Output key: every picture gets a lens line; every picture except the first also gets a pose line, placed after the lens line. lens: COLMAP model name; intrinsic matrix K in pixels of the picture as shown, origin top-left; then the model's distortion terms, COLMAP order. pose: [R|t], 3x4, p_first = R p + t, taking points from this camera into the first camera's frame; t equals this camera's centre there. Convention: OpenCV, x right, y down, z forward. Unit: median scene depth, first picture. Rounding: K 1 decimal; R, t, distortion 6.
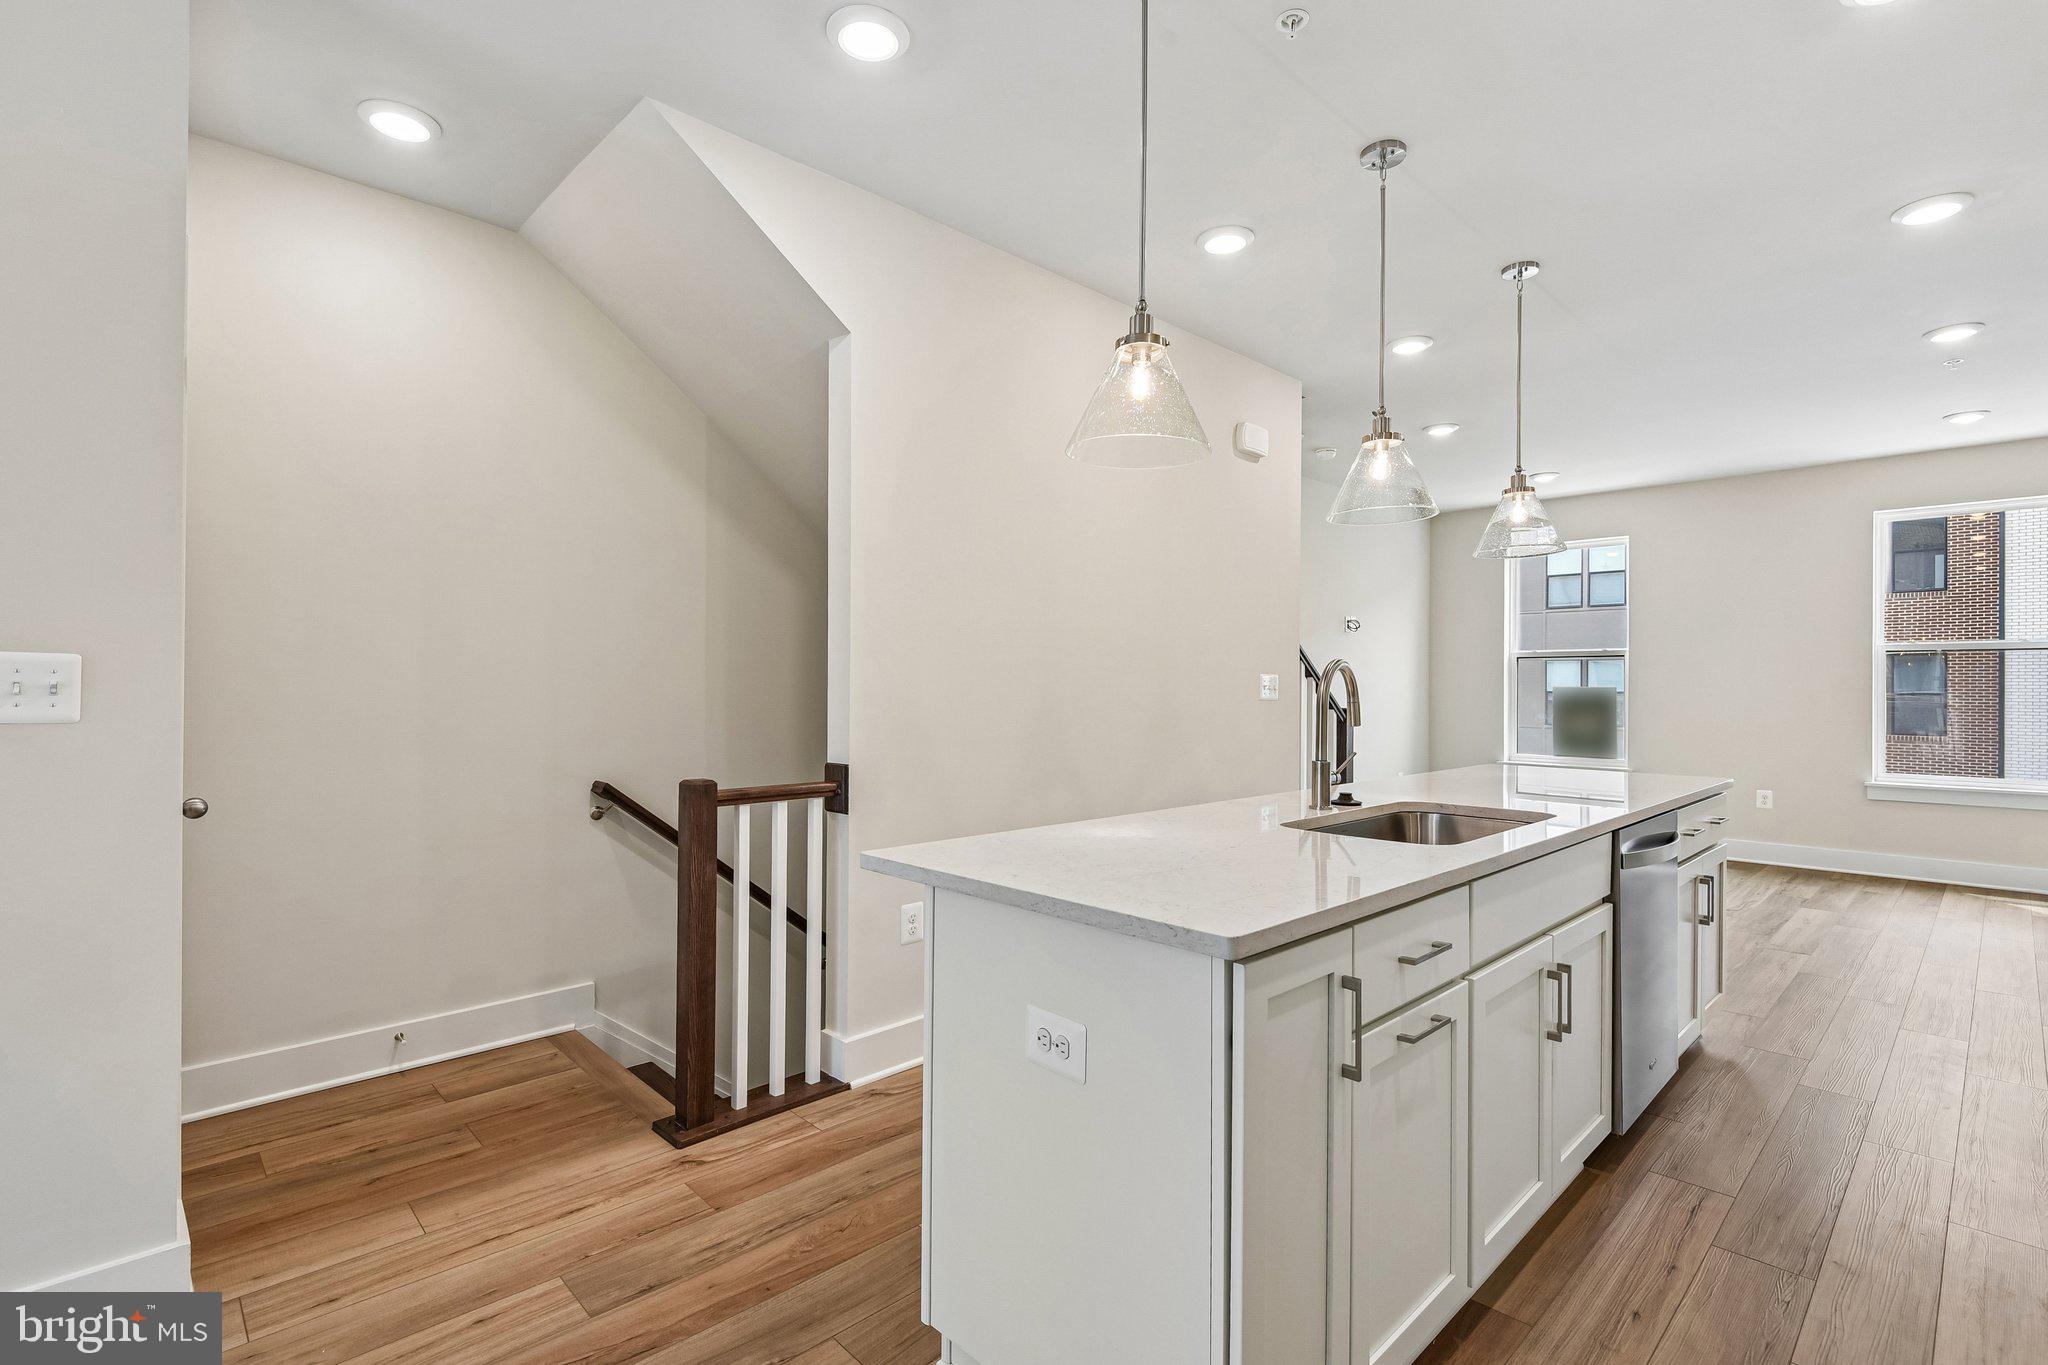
lens RADIAL K [[955.0, 0, 1017.9], [0, 955.0, 684.2], [0, 0, 1]] dist [0.032537, -0.026665]
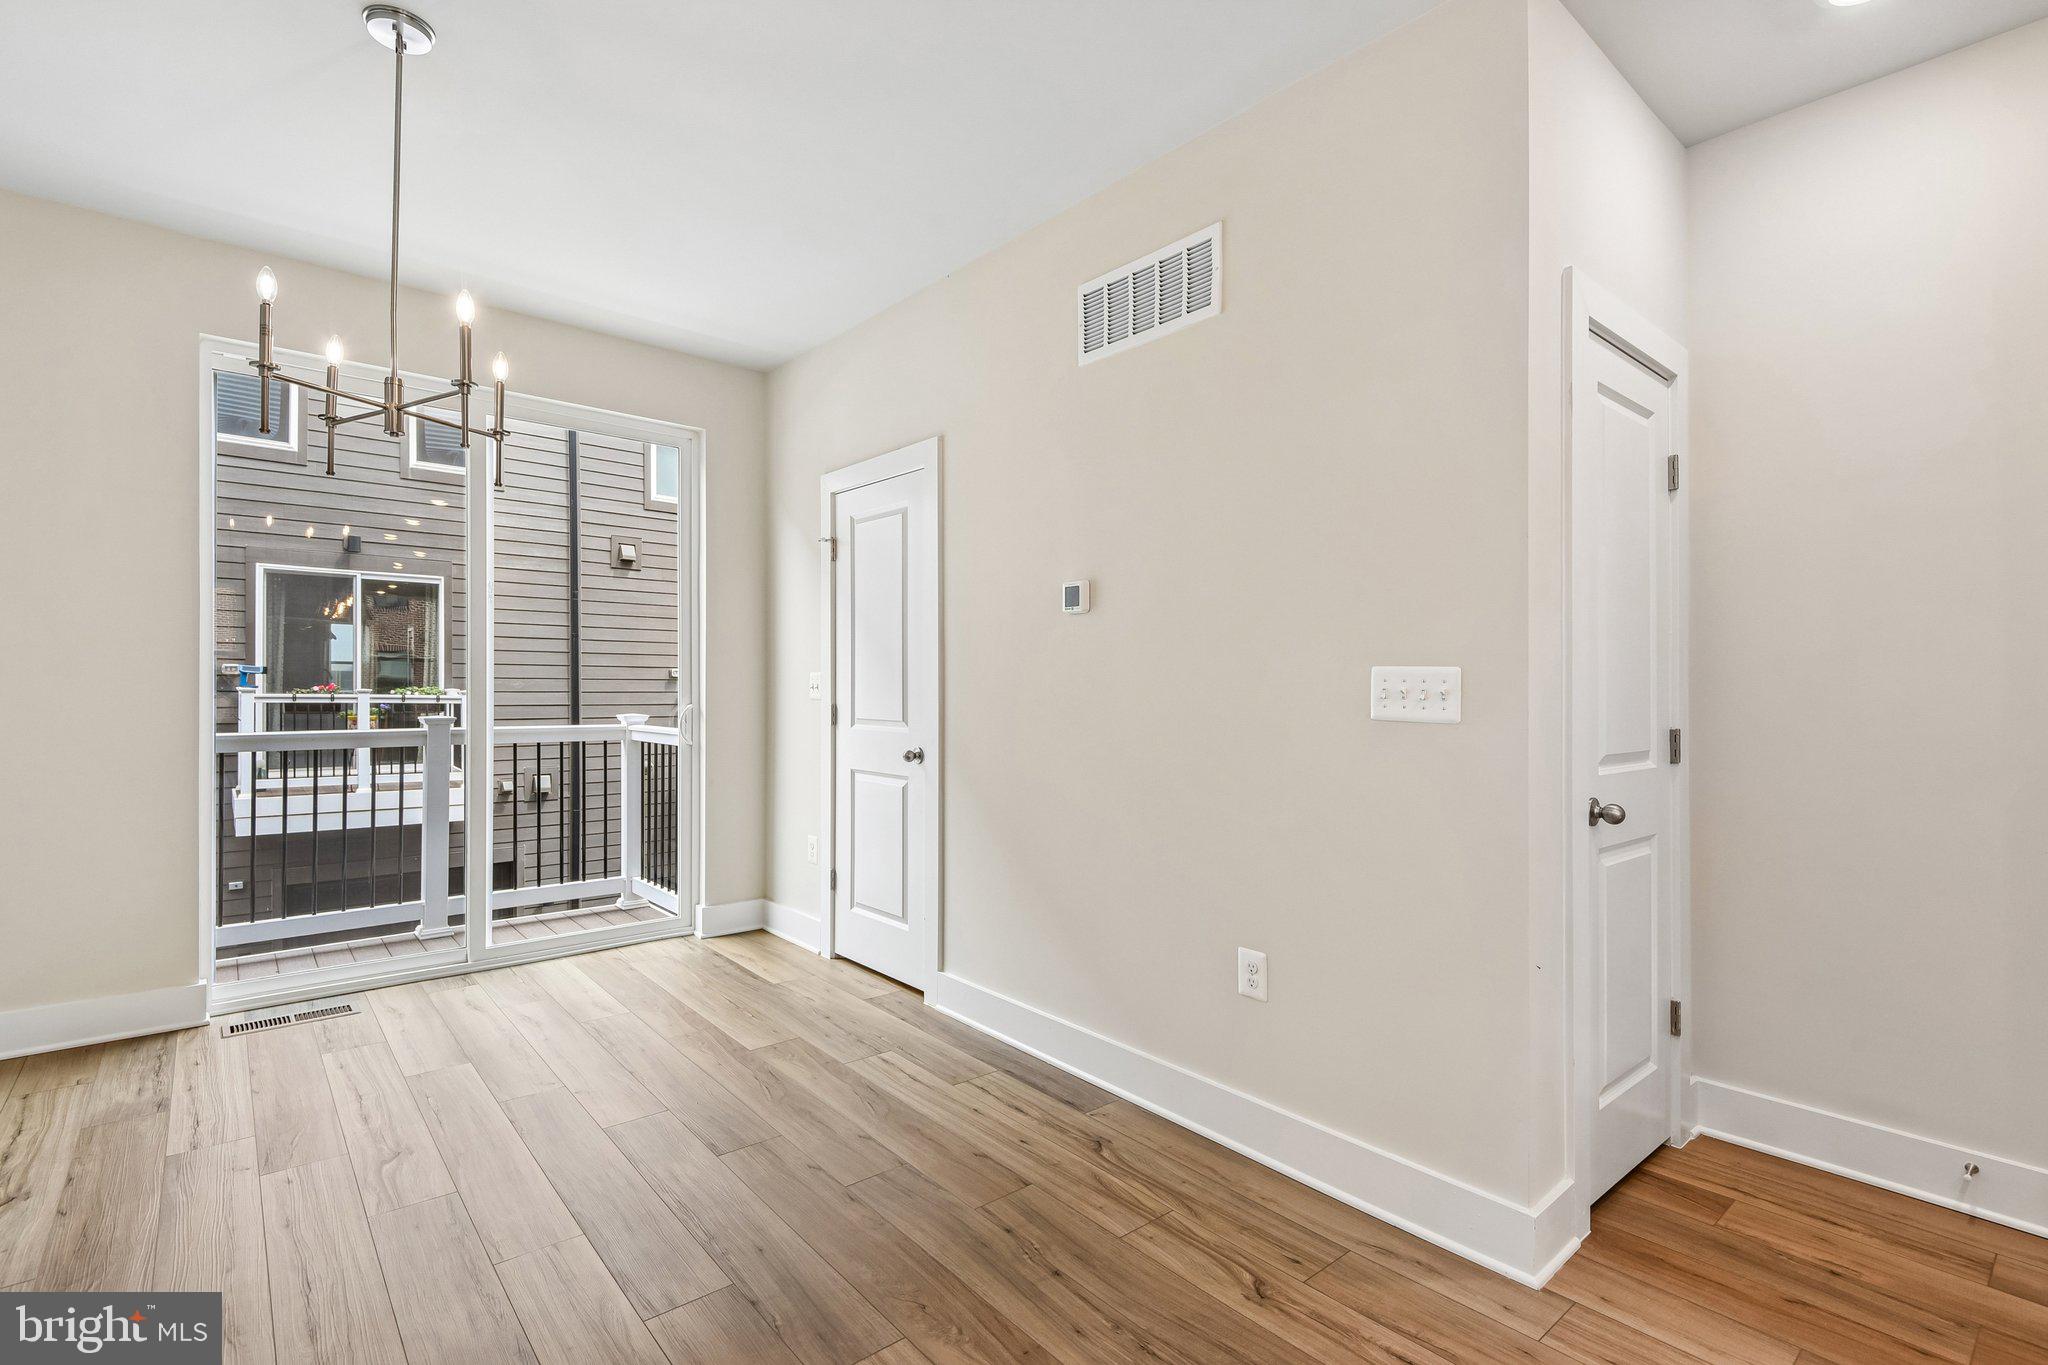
lens RADIAL K [[946.3, 0, 1017.5], [0, 946.3, 681.3], [0, 0, 1]] dist [0.031199, -0.016138]
pose [[-0.075722, -0.009557, -0.997083, 0.176989], [-0.005669, 0.999942, -0.009154, 0.000460], [0.997113, 0.004959, -0.075772, 0.358179]]
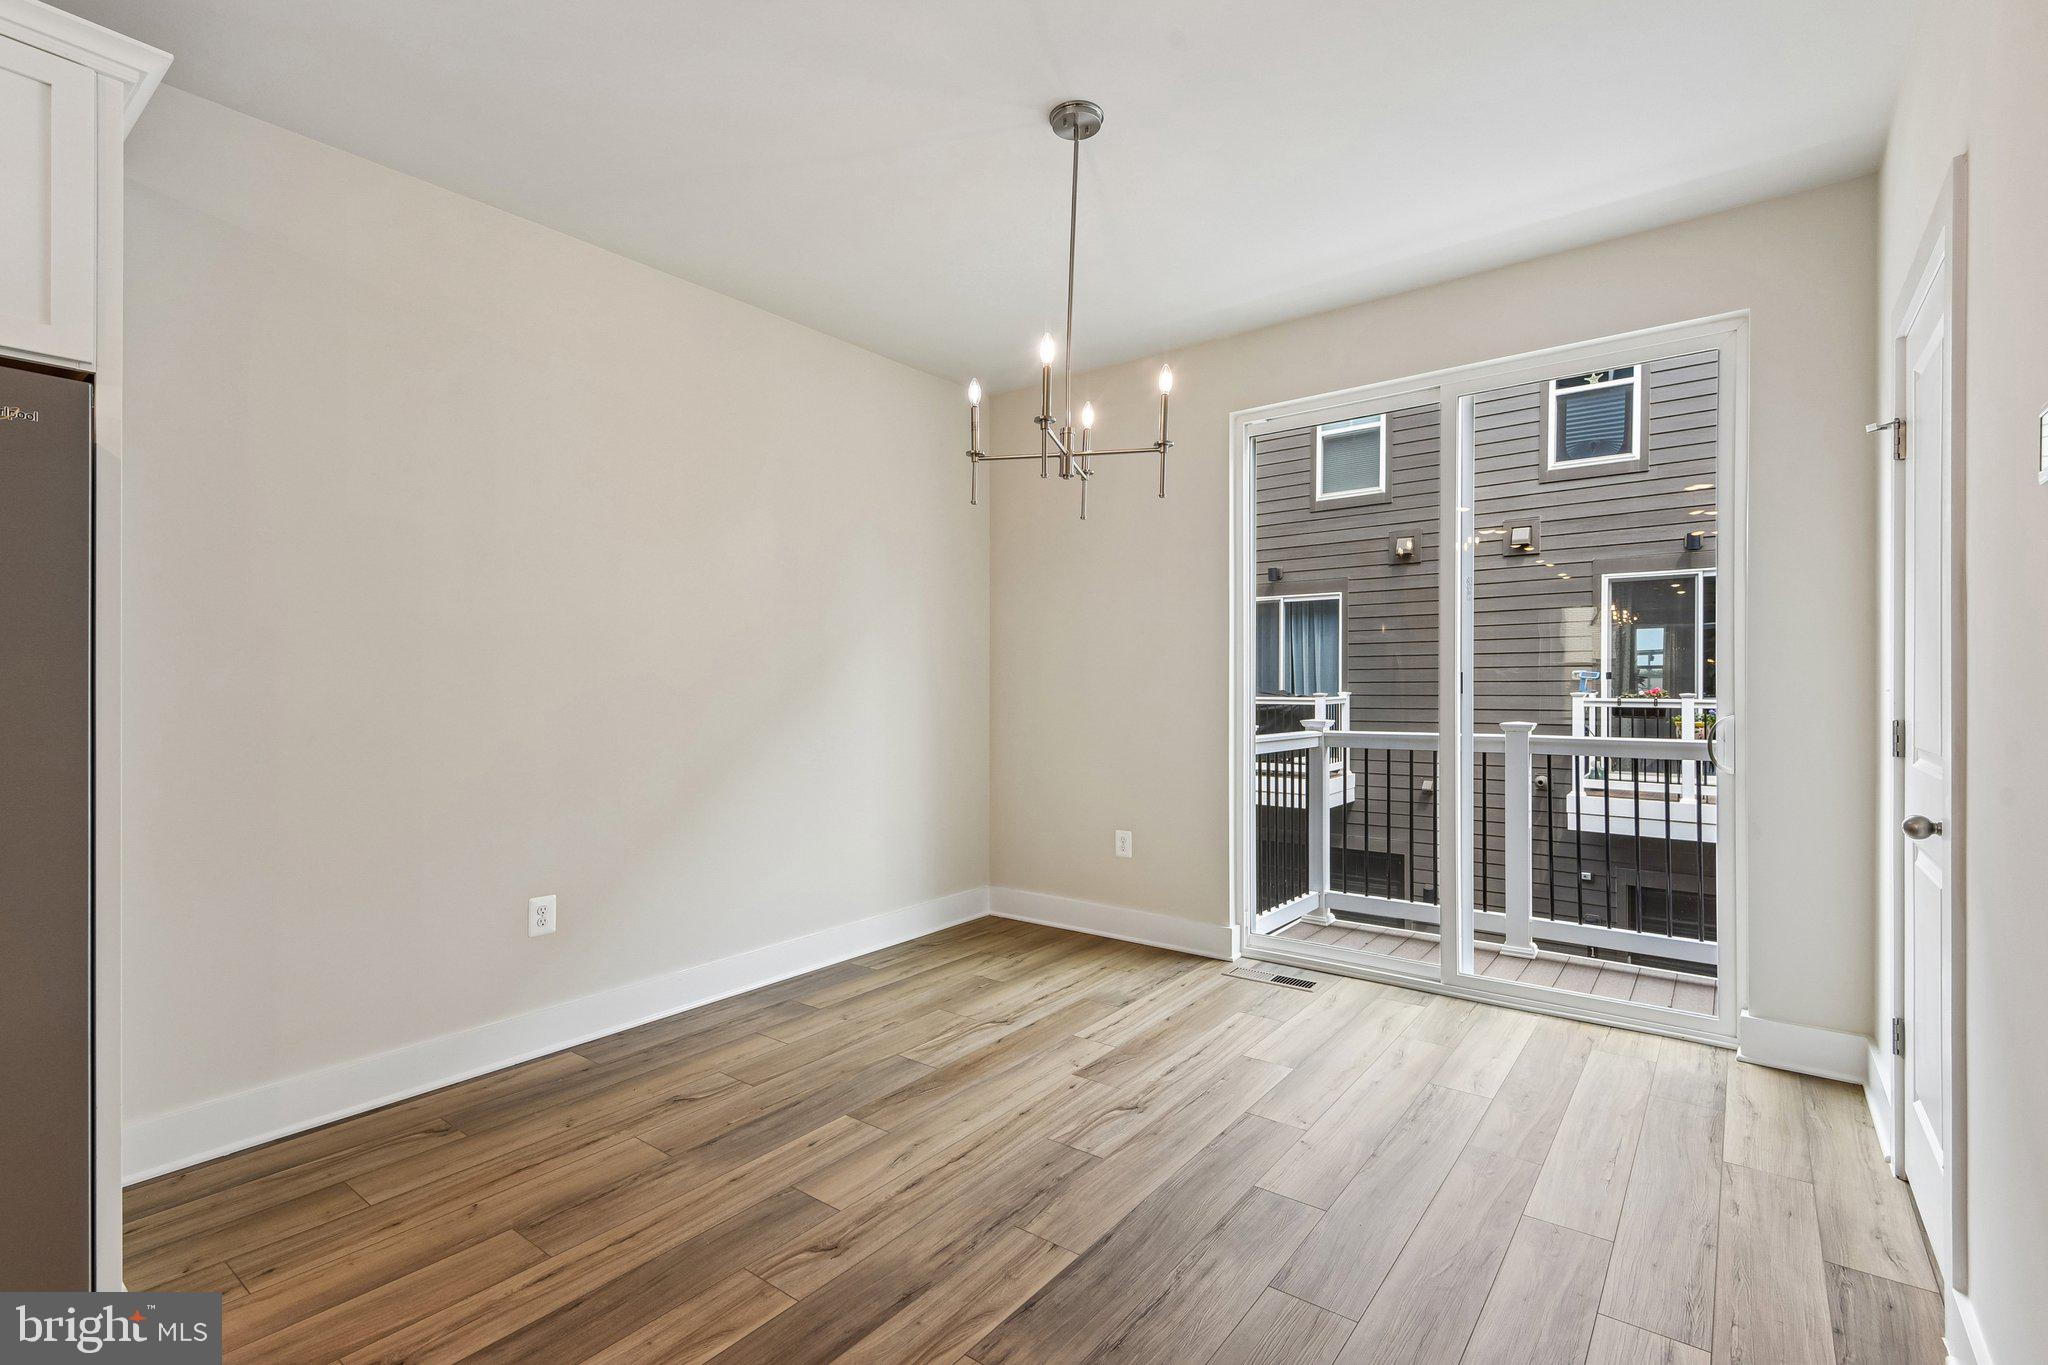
lens RADIAL K [[946.3, 0, 1017.5], [0, 946.3, 681.3], [0, 0, 1]] dist [0.031199, -0.016138]
pose [[-0.989538, -0.005286, -0.144173, -0.449139], [-0.004285, 0.999965, -0.007254, 0.001620], [0.144206, -0.006560, -0.989526, 0.699633]]
